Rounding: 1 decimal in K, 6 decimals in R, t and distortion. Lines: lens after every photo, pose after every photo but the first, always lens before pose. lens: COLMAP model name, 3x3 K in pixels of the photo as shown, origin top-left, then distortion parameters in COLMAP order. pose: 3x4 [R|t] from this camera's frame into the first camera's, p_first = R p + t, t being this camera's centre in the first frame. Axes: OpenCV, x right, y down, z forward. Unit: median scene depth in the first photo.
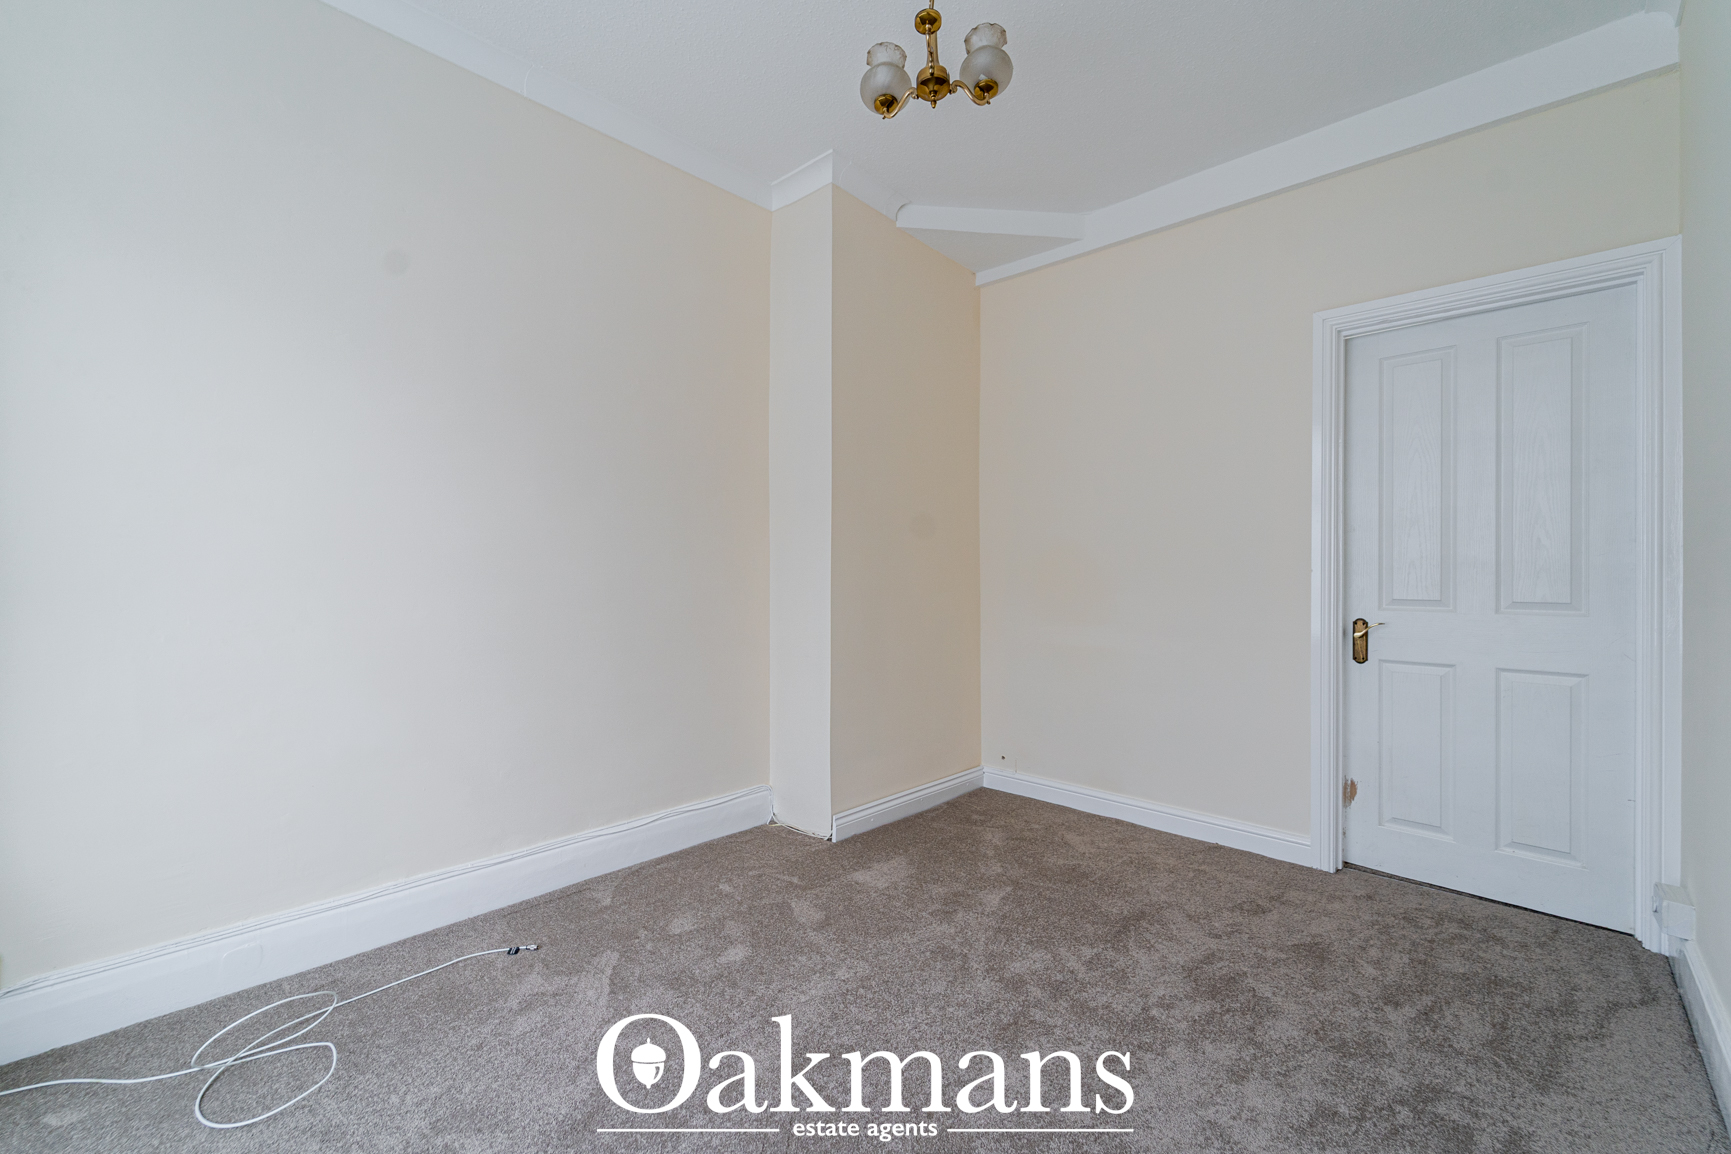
lens RADIAL K [[717.0, 0, 864.4], [0, 717.0, 572.3], [0, 0, 1]] dist [0.004376, -0.002672]
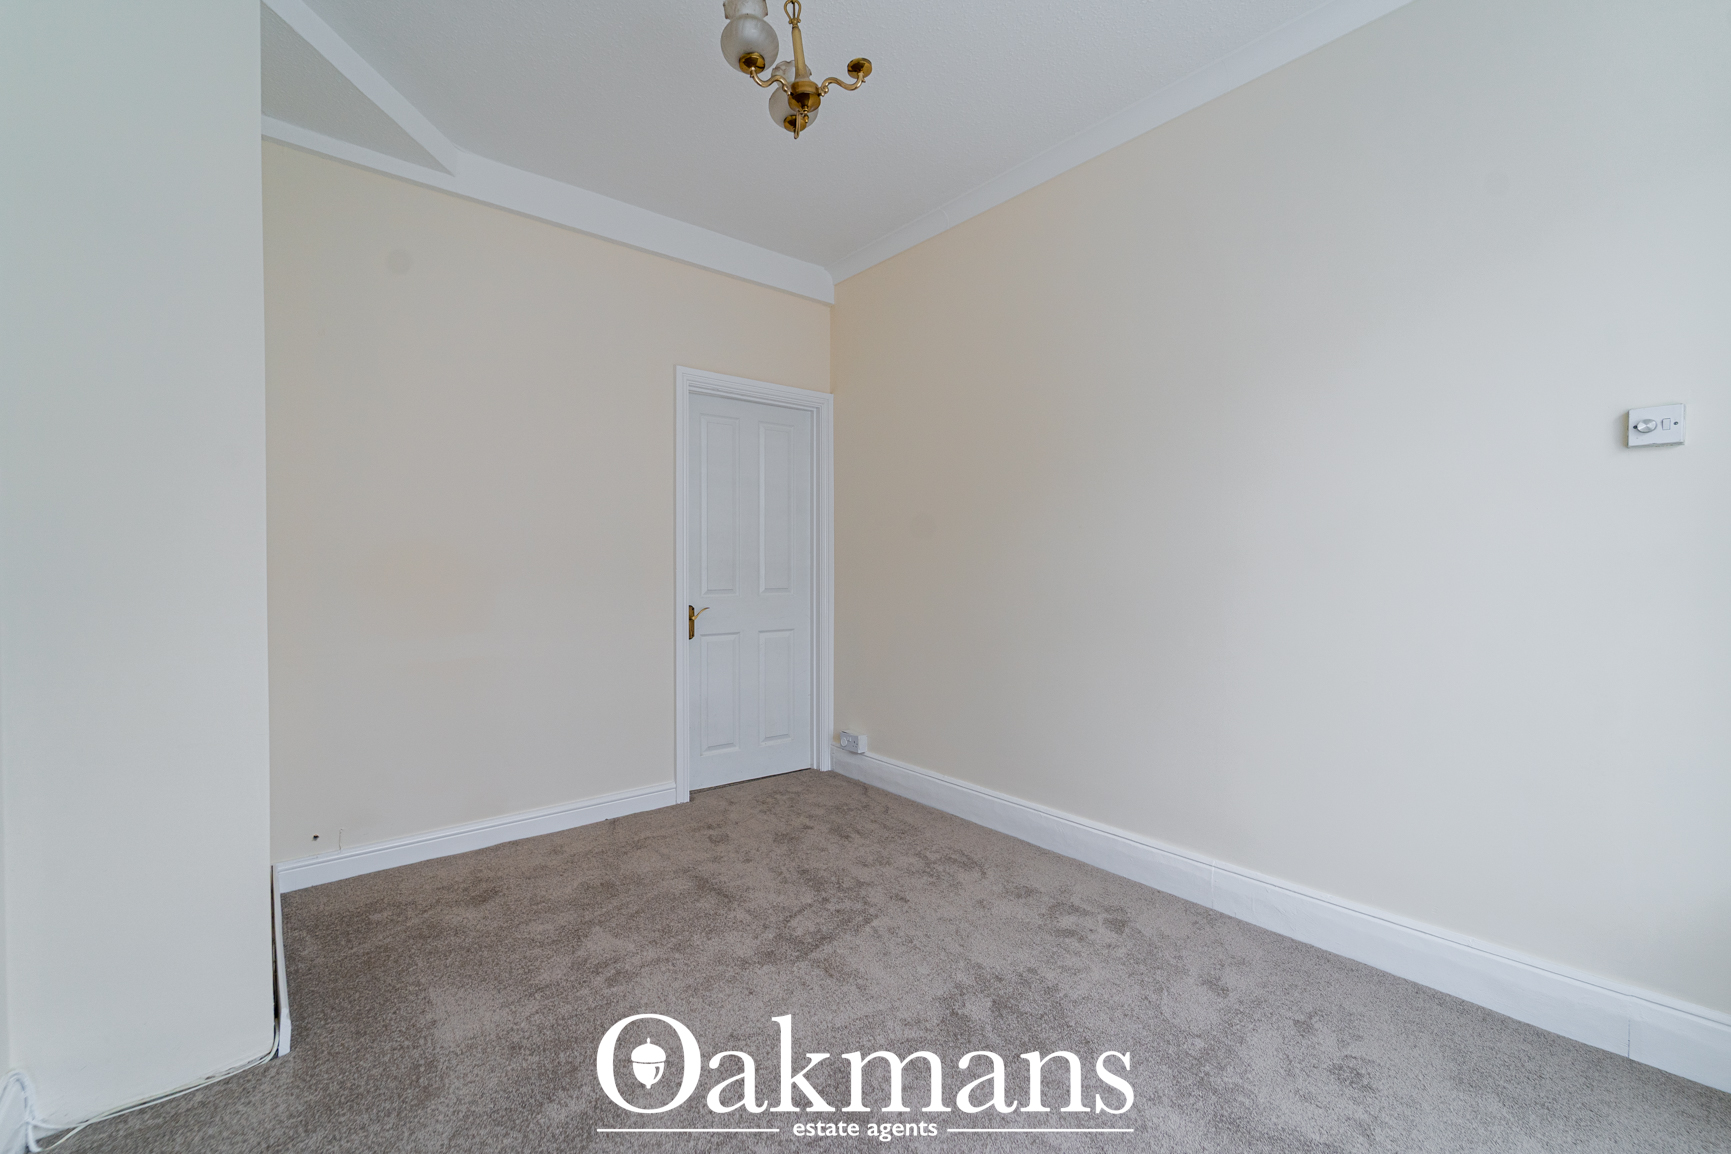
lens RADIAL K [[717.0, 0, 875.2], [0, 717.0, 571.3], [0, 0, 1]] dist [0.004376, -0.002672]
pose [[0.120053, -0.010485, 0.992712, -0.660229], [-0.000827, 0.999943, 0.010662, -0.014999], [-0.992767, -0.002101, 0.120037, 0.565035]]
